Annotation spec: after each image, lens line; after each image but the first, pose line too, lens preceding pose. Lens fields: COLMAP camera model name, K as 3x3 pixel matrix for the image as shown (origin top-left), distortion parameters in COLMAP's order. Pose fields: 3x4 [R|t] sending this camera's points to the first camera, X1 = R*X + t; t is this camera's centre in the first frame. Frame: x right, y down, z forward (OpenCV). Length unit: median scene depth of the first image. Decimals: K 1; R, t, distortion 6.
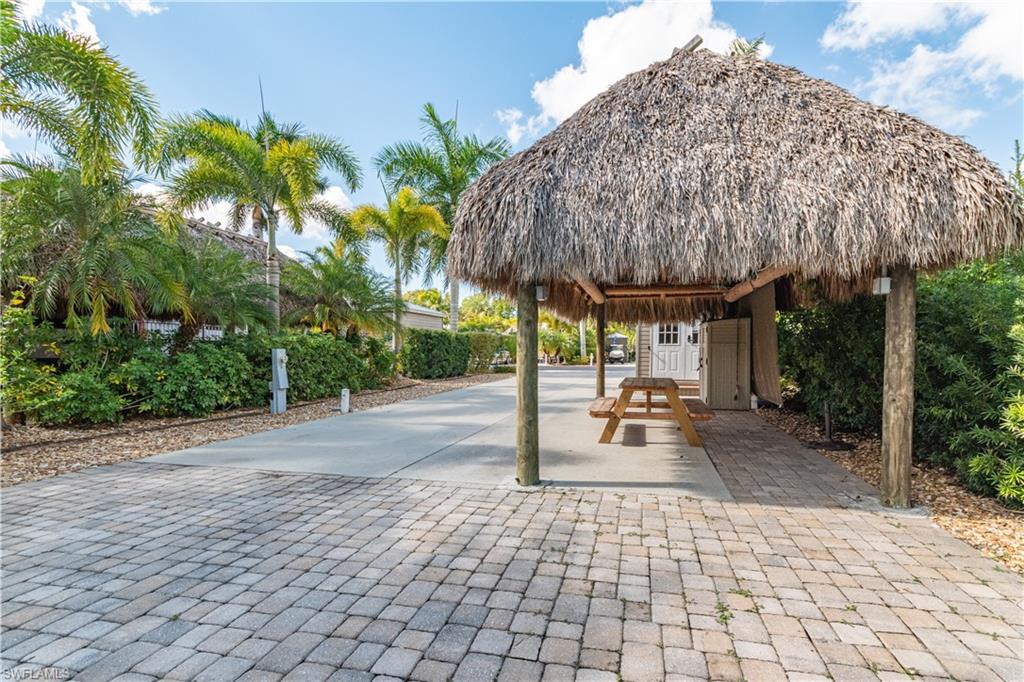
lens RADIAL K [[471.8, 0, 512.0], [0, 471.8, 341.0], [0, 0, 1]] dist [0.003728, 0.000518]
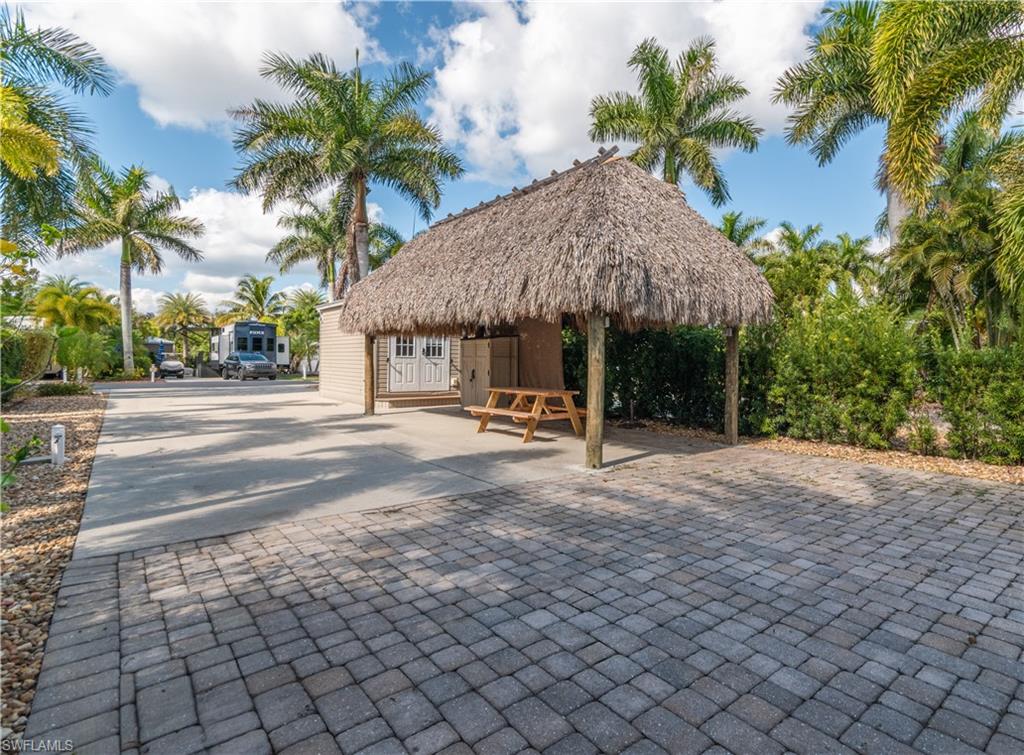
lens RADIAL K [[550.3, 0, 512.0], [0, 550.3, 377.5], [0, 0, 1]] dist [-0.001966, -0.000123]
pose [[0.638025, -0.022935, 0.769674, -1.146603], [-0.016779, 0.998905, 0.043675, -0.008887], [-0.769833, -0.040781, 0.636941, 0.197381]]
